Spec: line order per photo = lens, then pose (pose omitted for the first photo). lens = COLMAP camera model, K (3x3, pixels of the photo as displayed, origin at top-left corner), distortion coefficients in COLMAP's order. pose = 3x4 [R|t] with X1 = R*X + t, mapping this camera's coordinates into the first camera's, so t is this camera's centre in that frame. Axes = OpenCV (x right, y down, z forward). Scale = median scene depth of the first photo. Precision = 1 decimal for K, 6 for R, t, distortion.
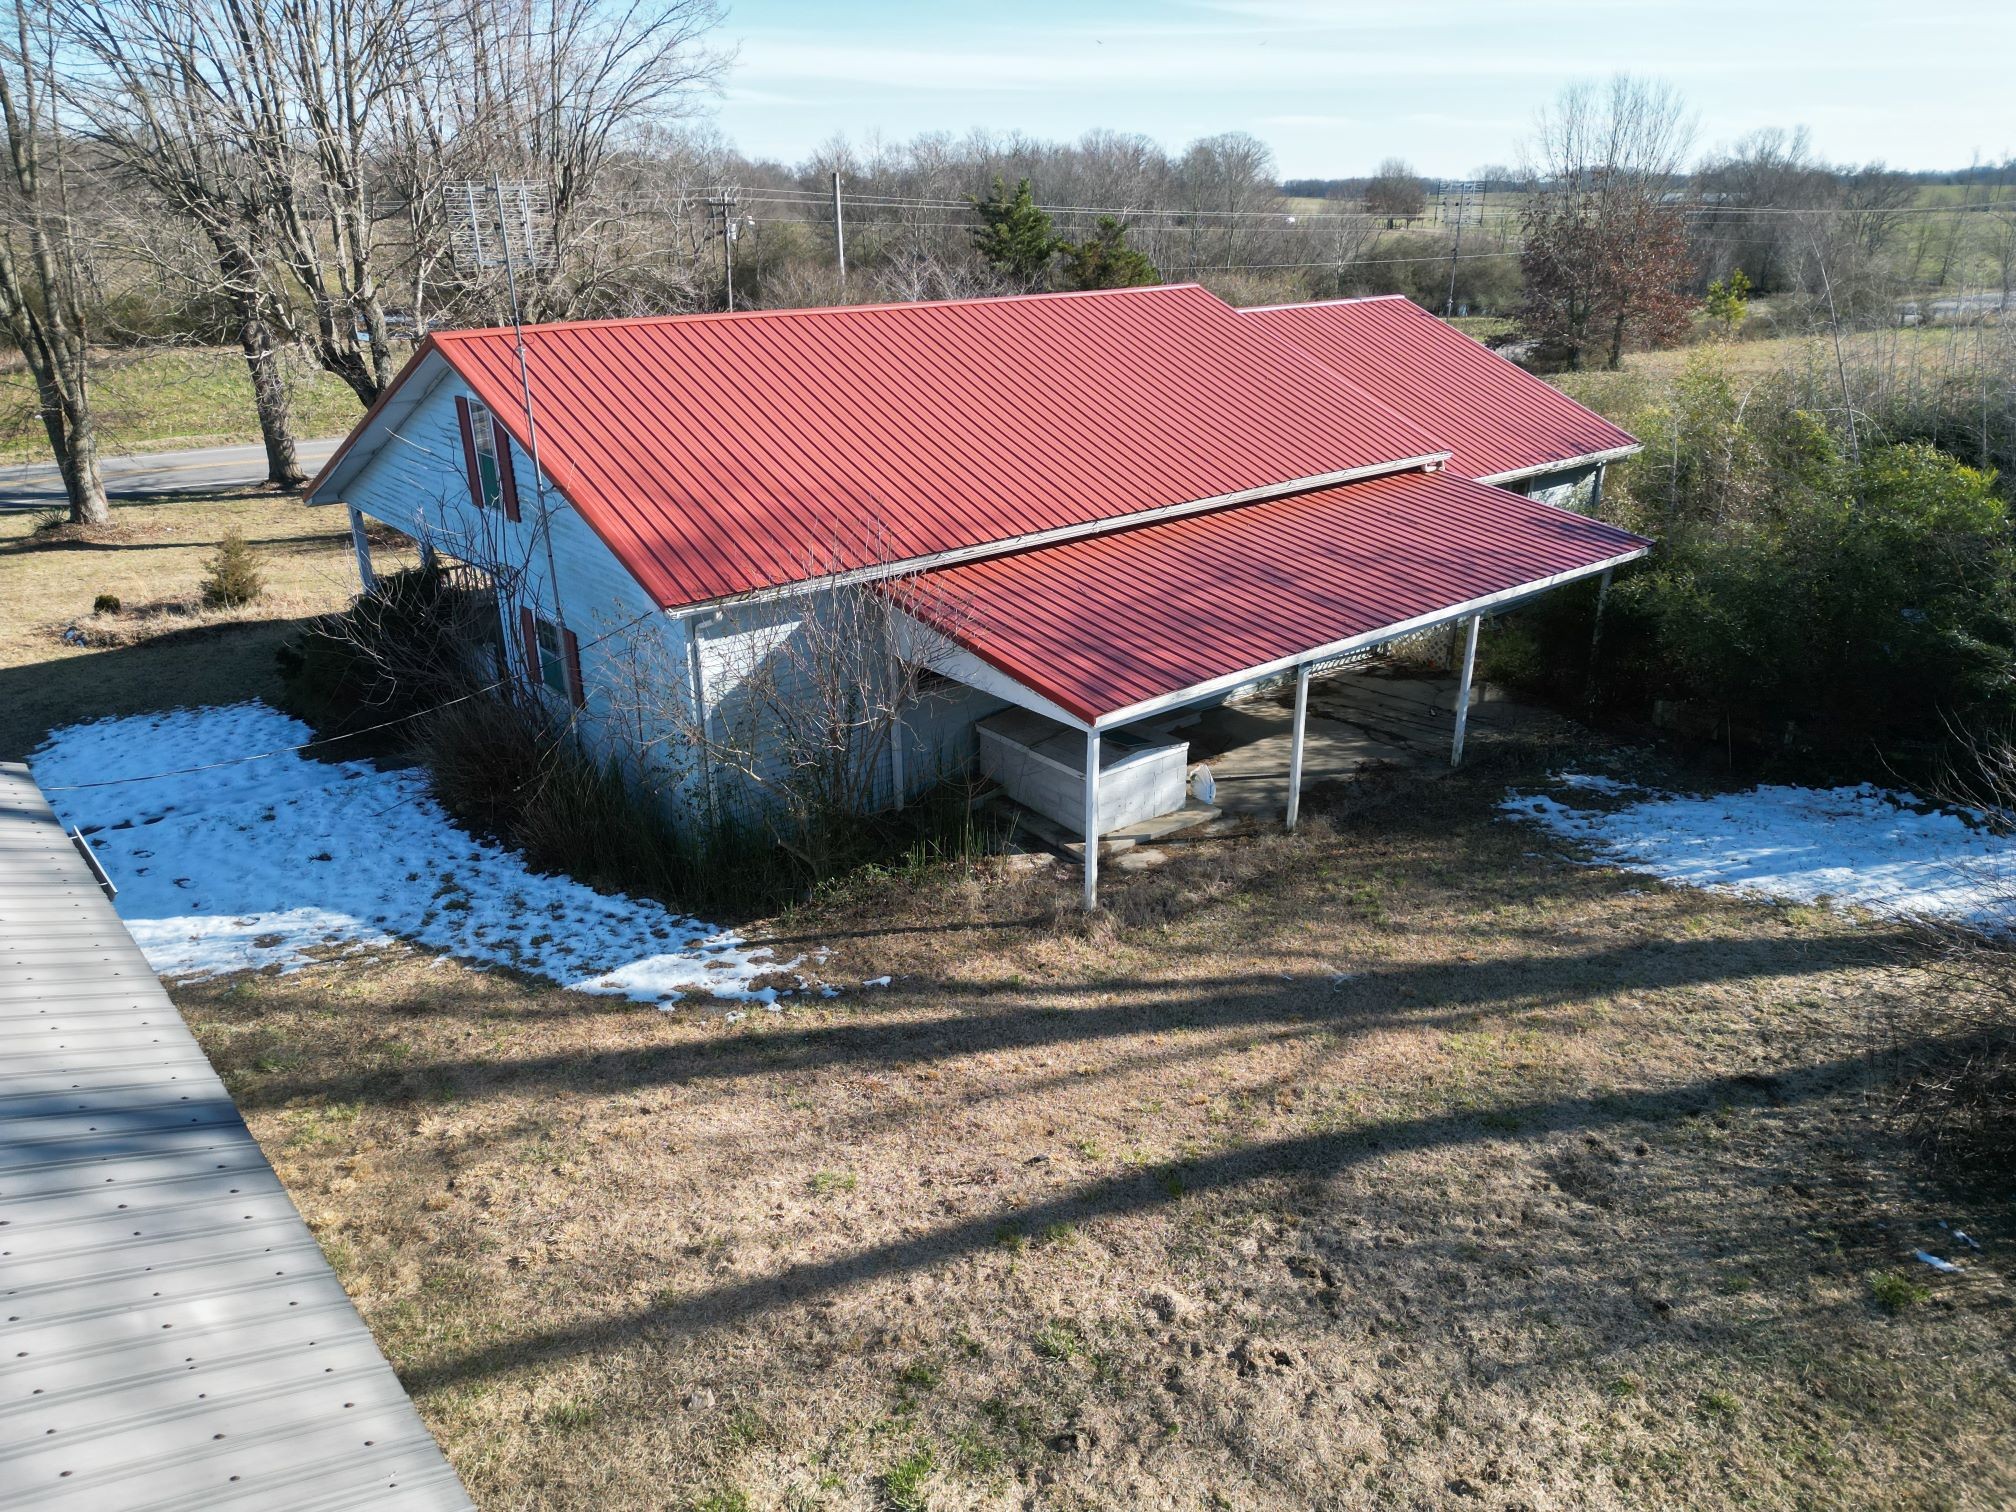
lens RADIAL K [[1381.2, 0, 1008.9], [0, 1381.2, 761.3], [0, 0, 1]] dist [0.088672, -0.076643]
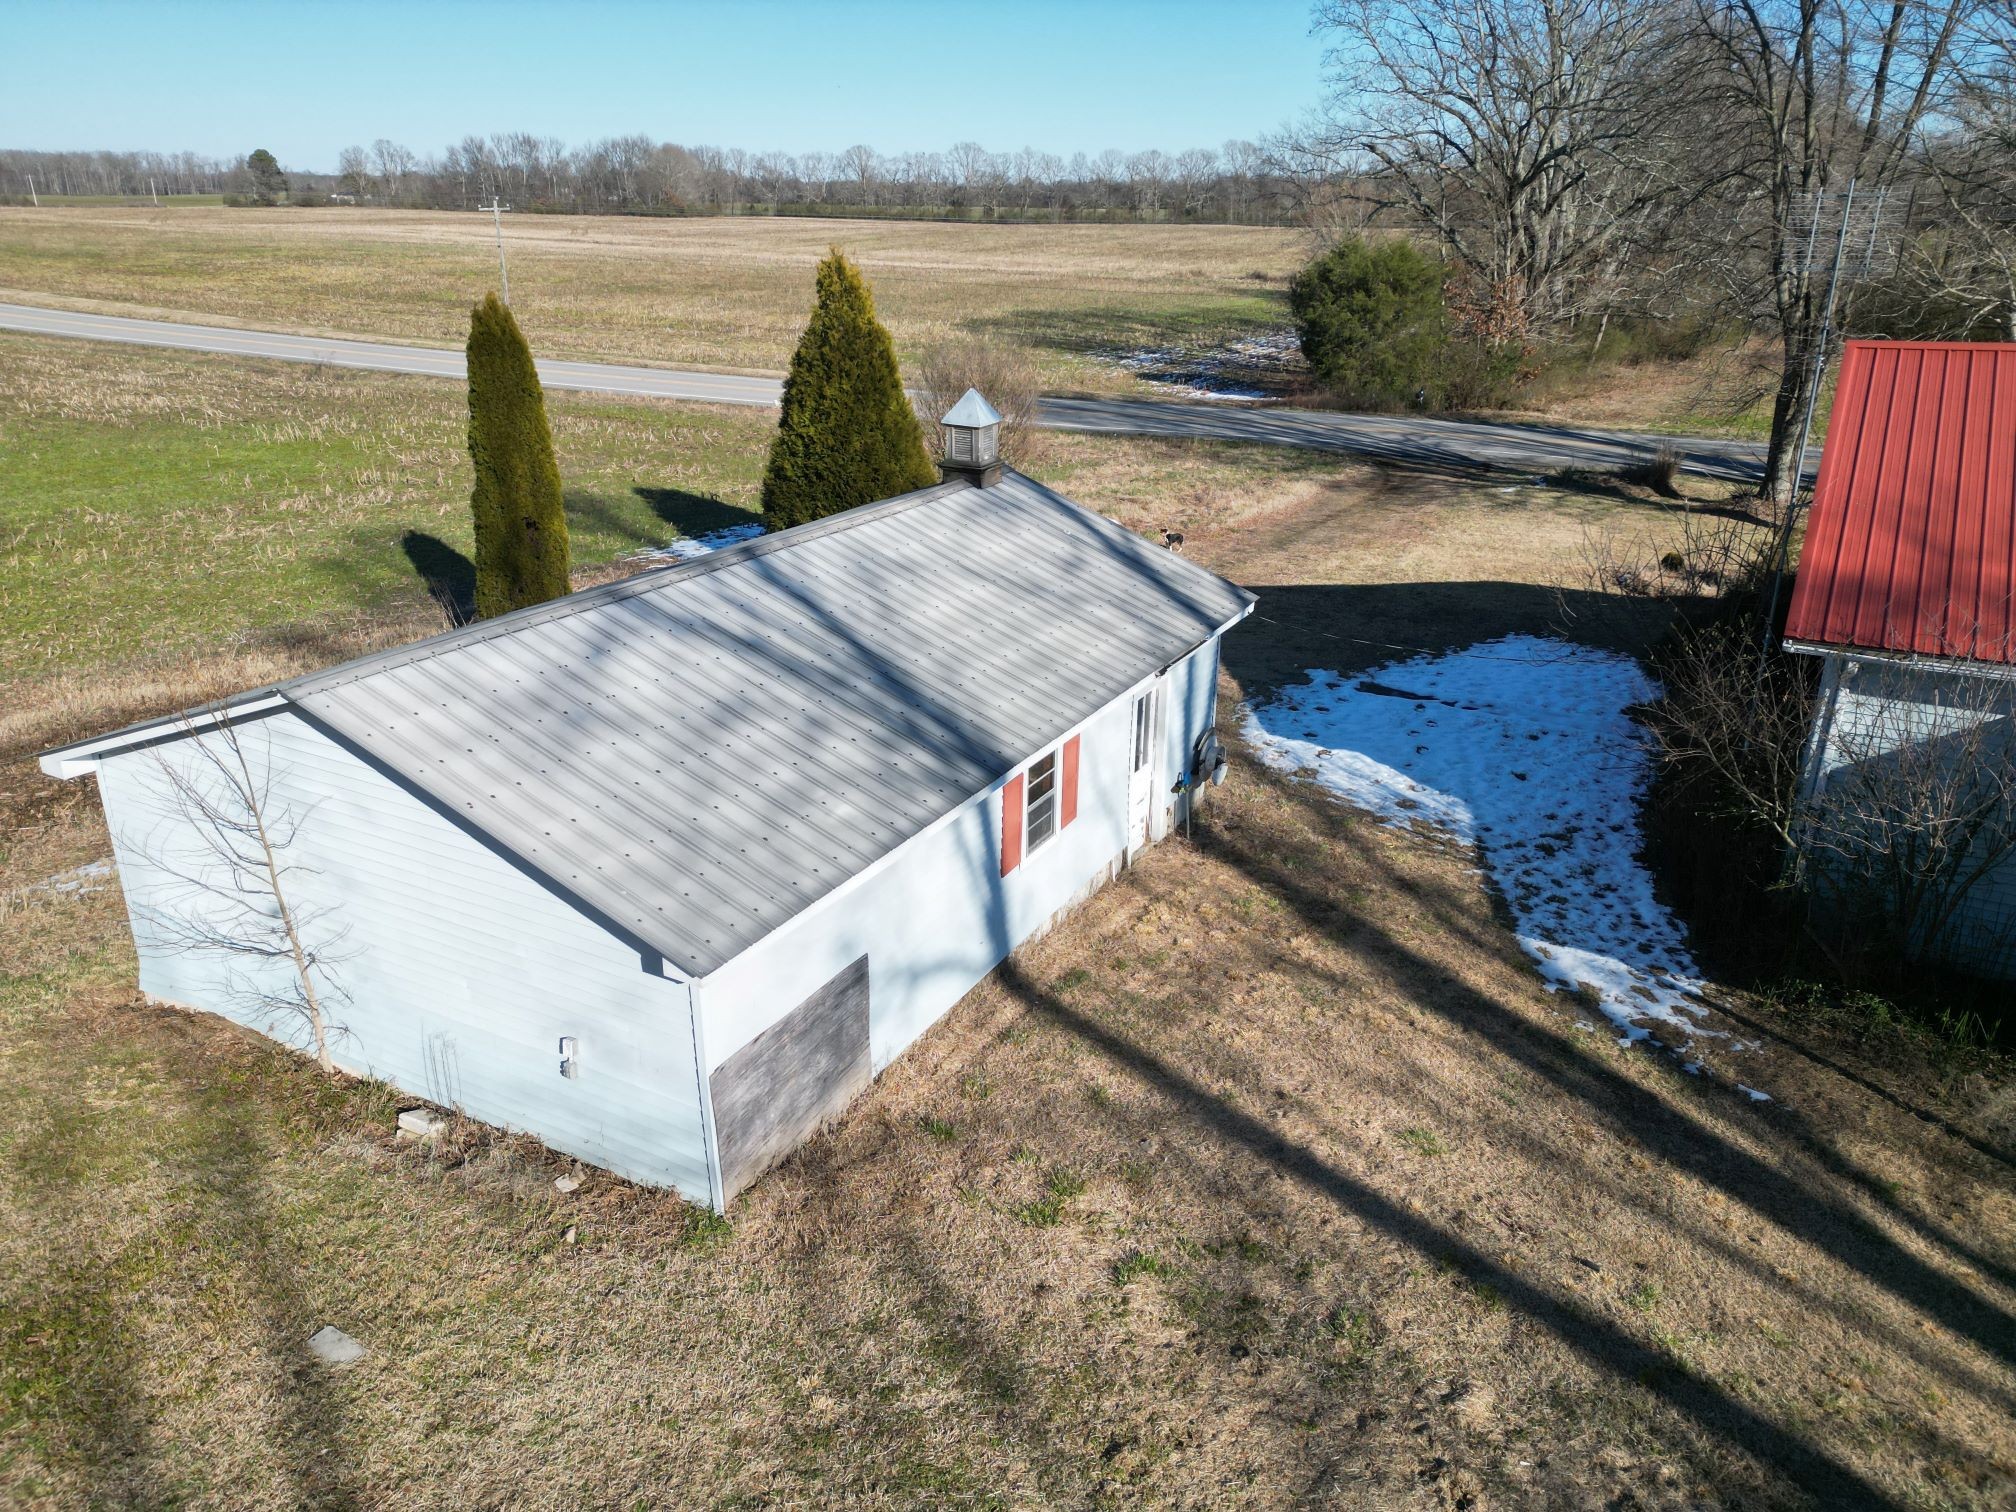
lens RADIAL K [[1381.2, 0, 1008.9], [0, 1381.2, 761.3], [0, 0, 1]] dist [0.088672, -0.076643]
pose [[0.365884, 0.359295, -0.858508, 0.438978], [-0.359467, 0.905442, 0.225738, -0.065458], [0.858436, 0.226012, 0.460441, 0.142524]]
